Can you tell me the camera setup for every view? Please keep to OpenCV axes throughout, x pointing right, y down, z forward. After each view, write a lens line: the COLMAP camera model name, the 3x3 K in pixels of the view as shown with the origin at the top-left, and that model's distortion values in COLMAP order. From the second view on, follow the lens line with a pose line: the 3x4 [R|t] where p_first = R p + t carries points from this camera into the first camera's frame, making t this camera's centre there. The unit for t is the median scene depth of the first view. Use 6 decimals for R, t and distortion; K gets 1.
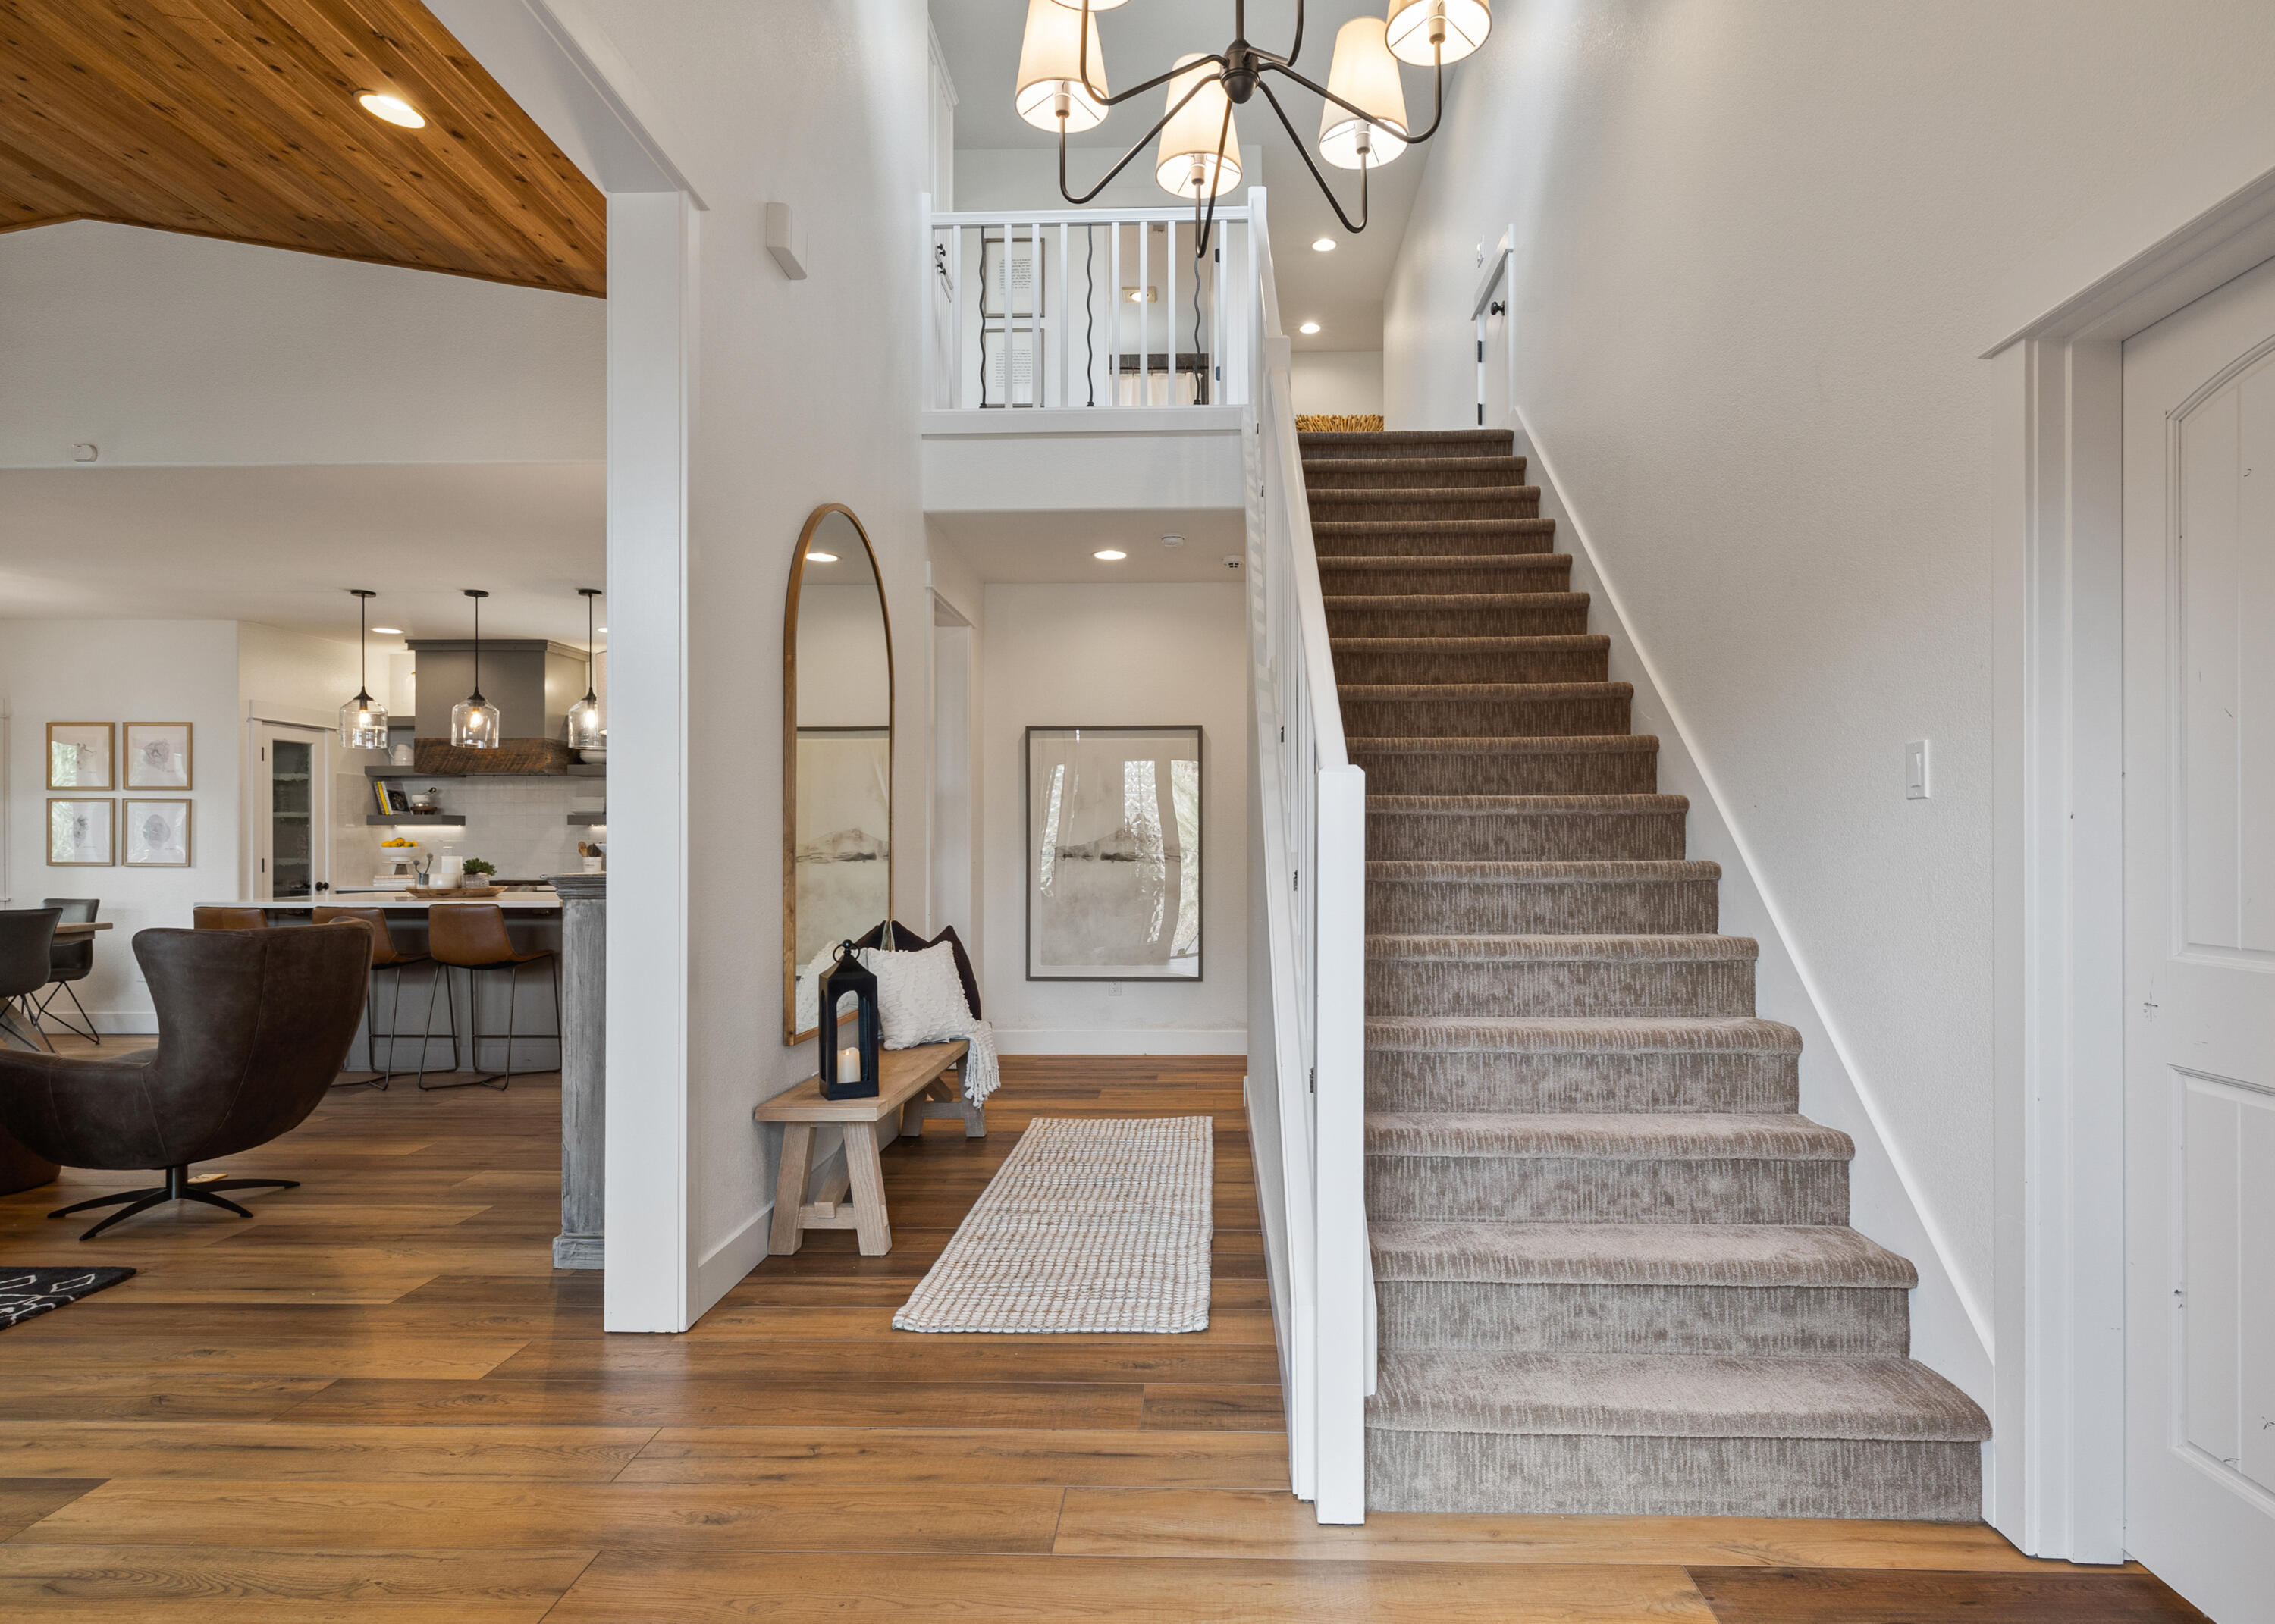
lens RADIAL K [[1245.5, 0, 1181.3], [0, 1245.5, 846.1], [0, 0, 1]] dist [-0.001470, 0.000813]
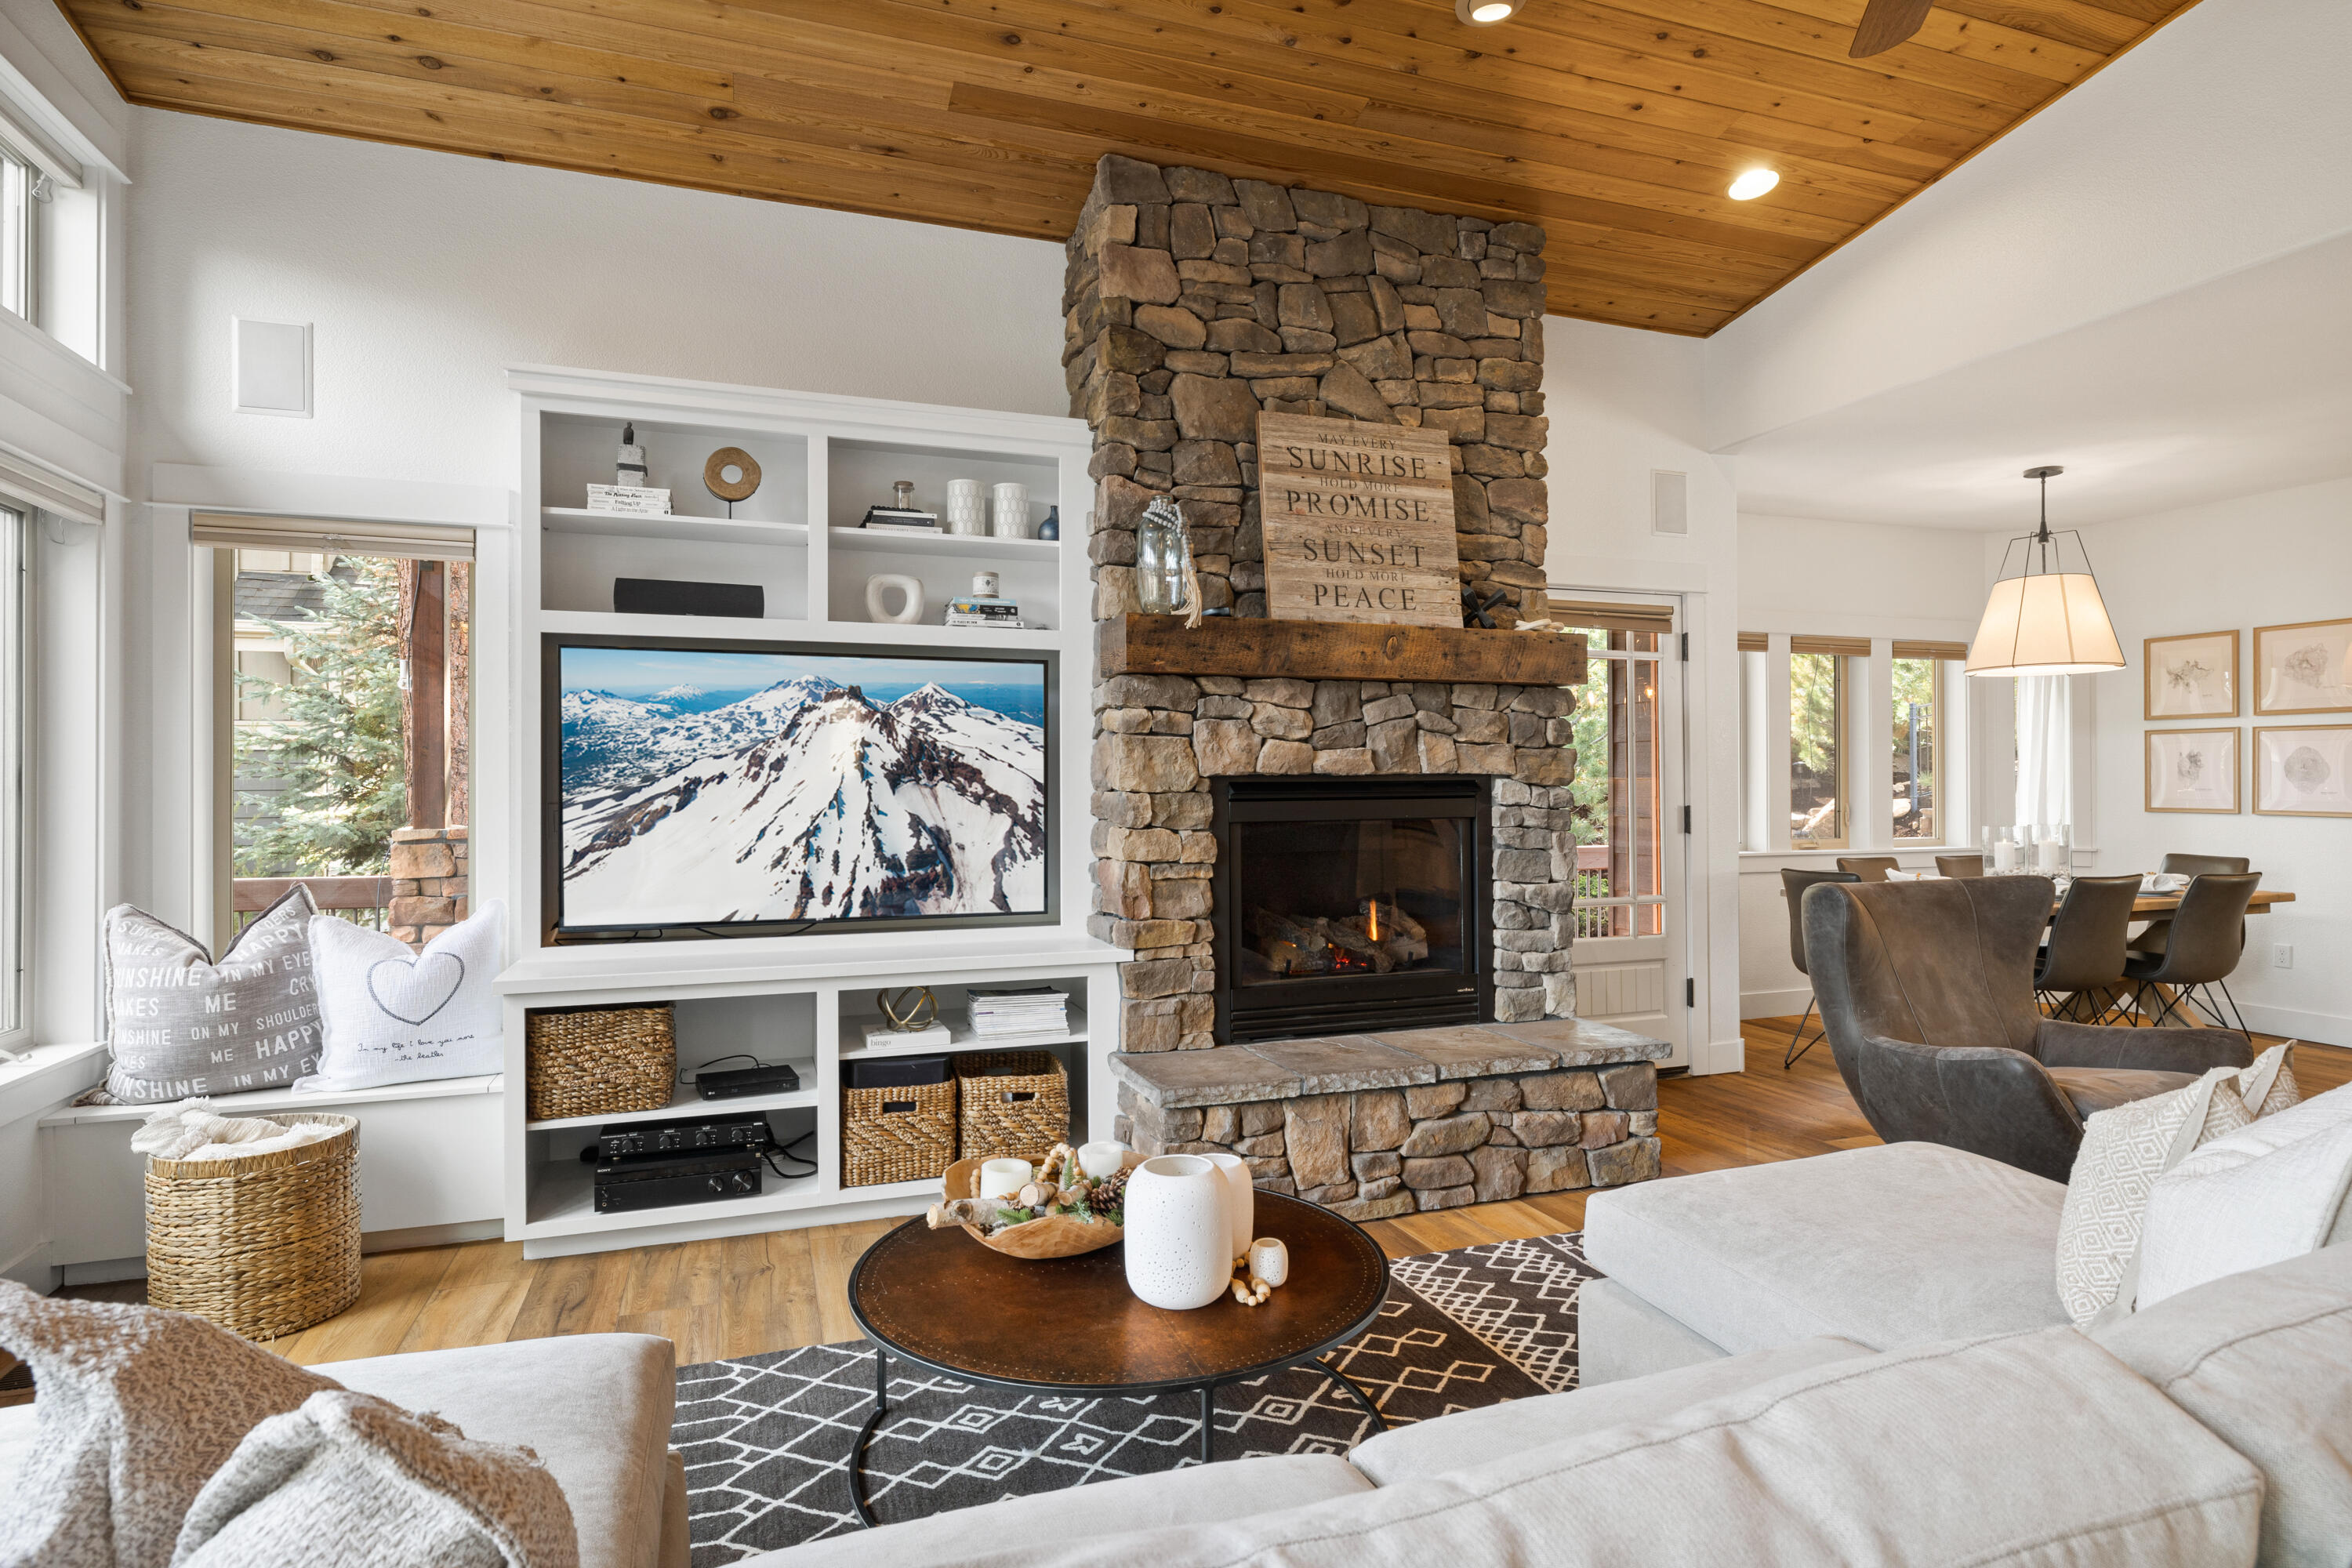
lens RADIAL K [[1231.1, 0, 1181.0], [0, 1231.1, 777.4], [0, 0, 1]] dist [0.003932, -0.003529]
pose [[0.352785, -0.005065, -0.935691, -0.405706], [0.003348, 0.999986, -0.004151, -0.006670], [0.935698, -0.001668, 0.352797, 0.121080]]
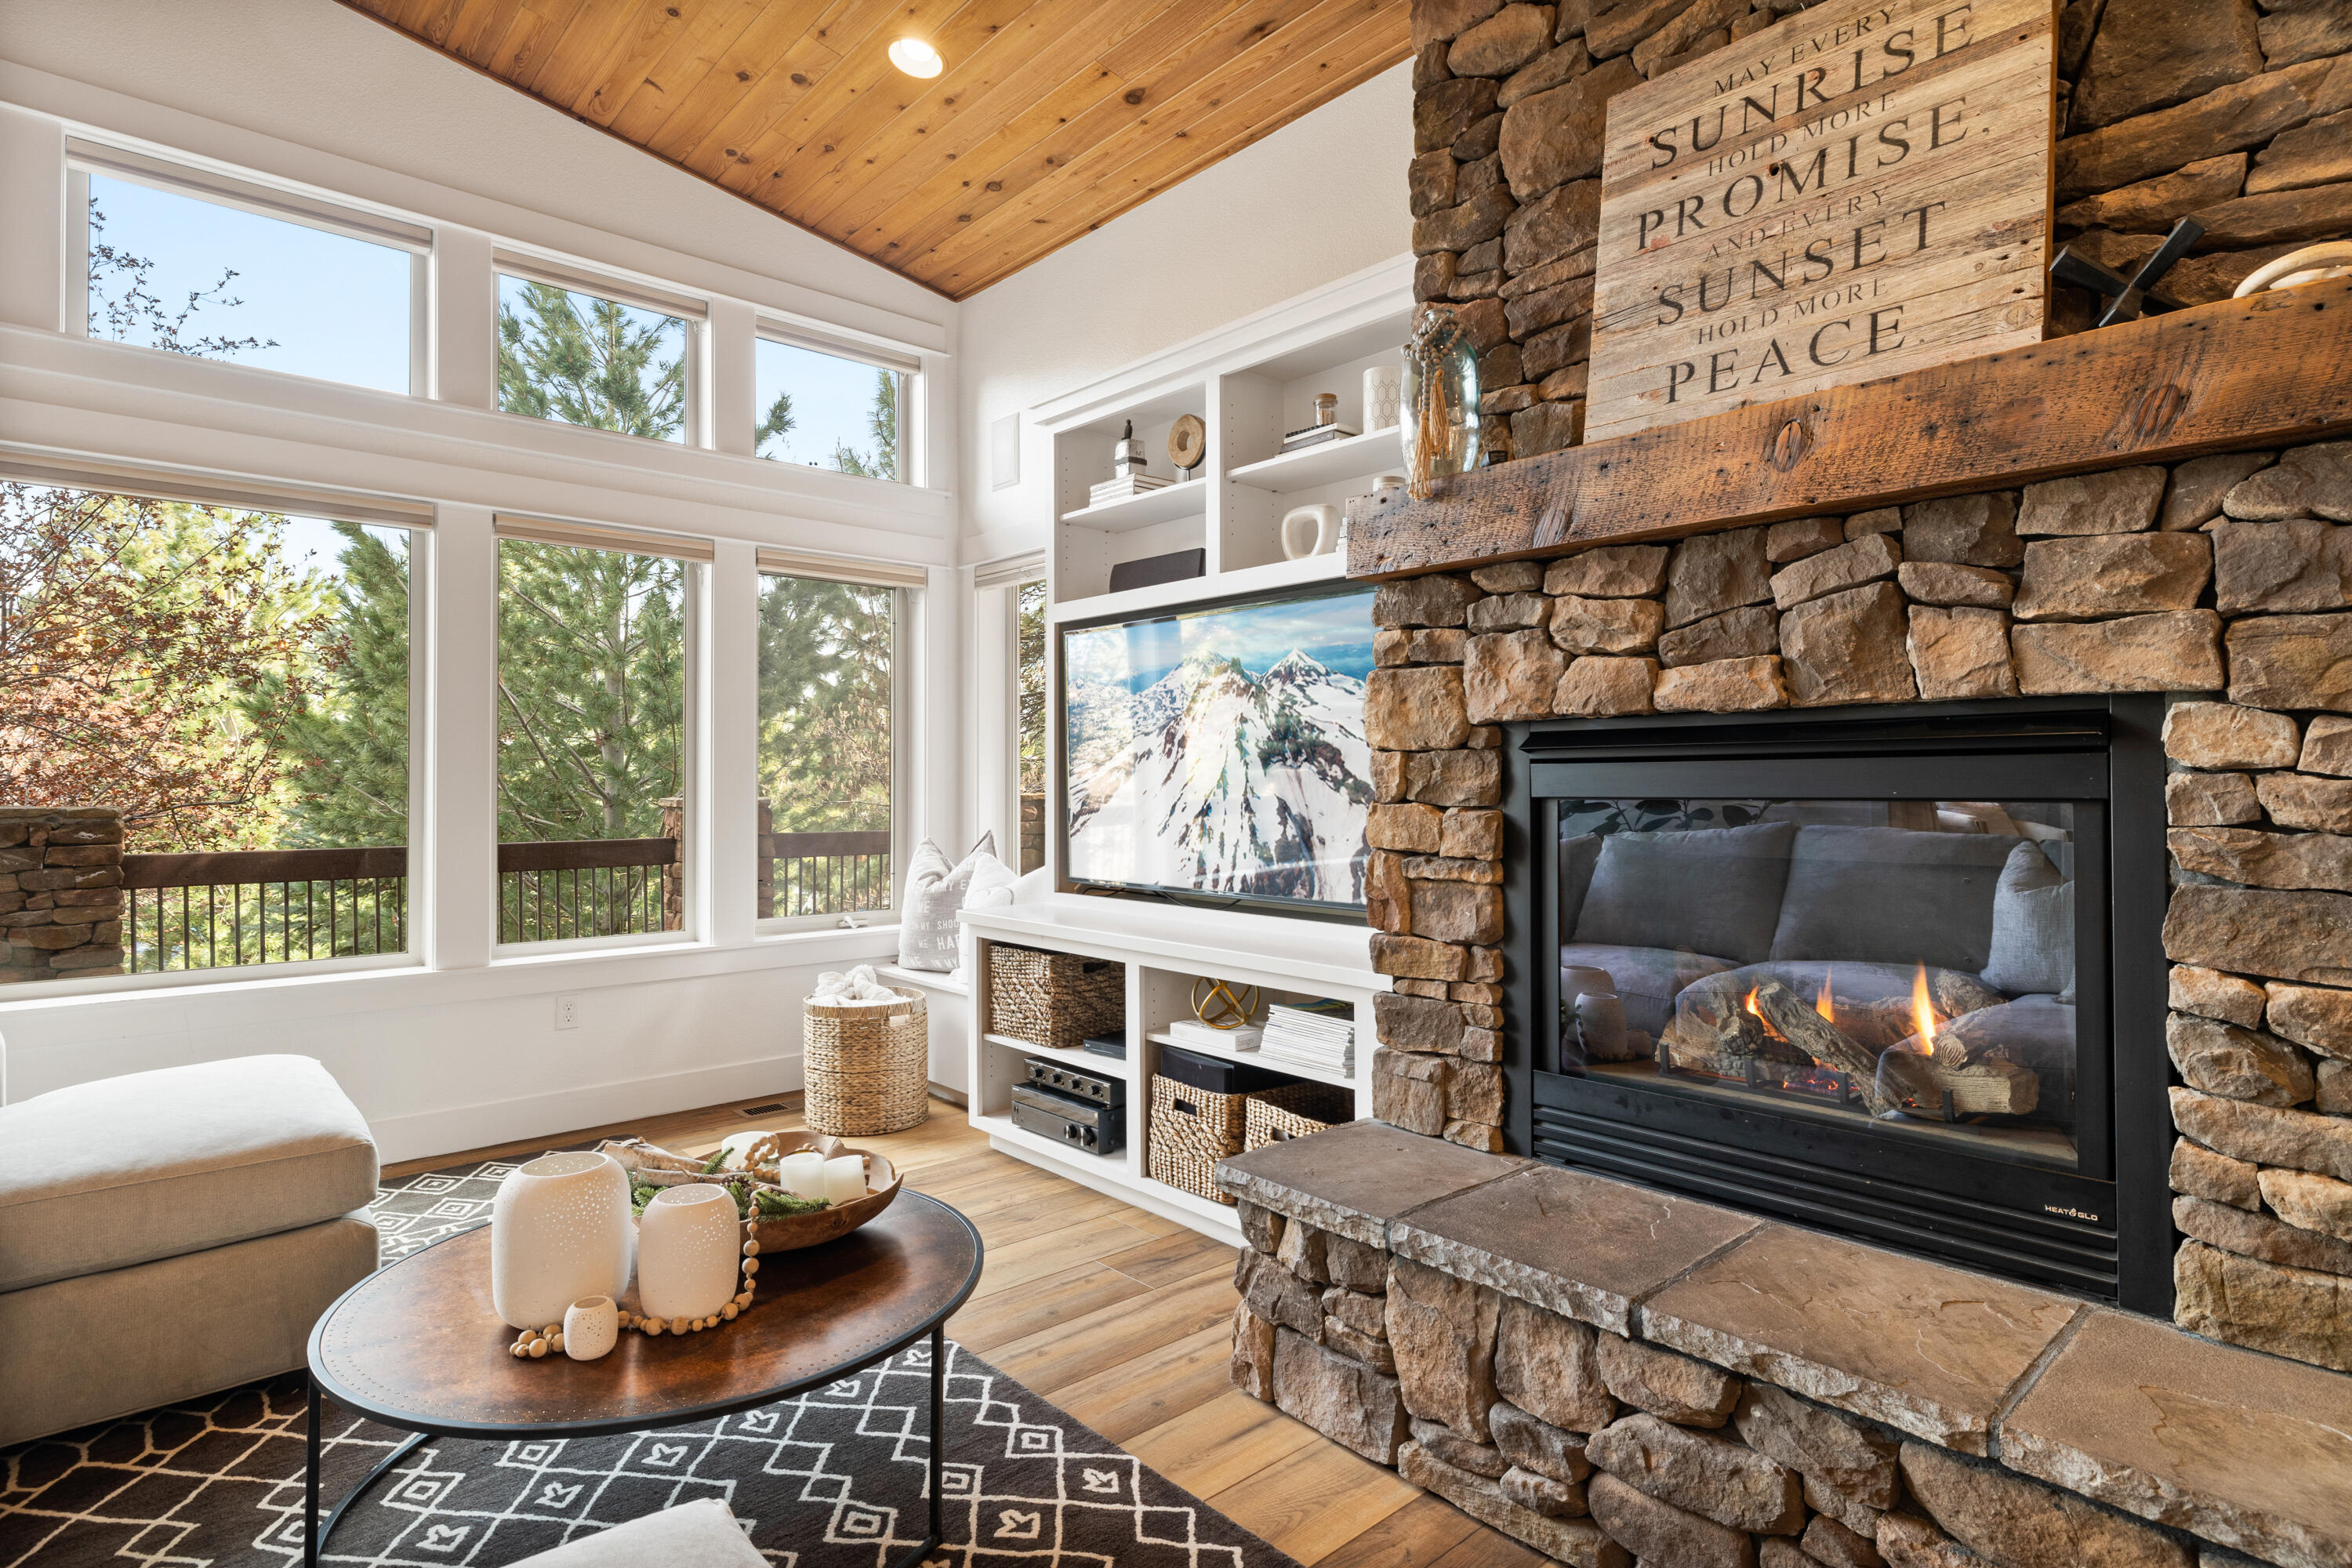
lens RADIAL K [[1231.1, 0, 1181.7], [0, 1231.1, 763.7], [0, 0, 1]] dist [0.003932, -0.003529]
pose [[-0.736366, -0.006321, -0.676553, -0.602448], [0.003399, 0.999909, -0.013041, 0.005522], [0.676574, -0.011902, -0.736278, 0.500726]]
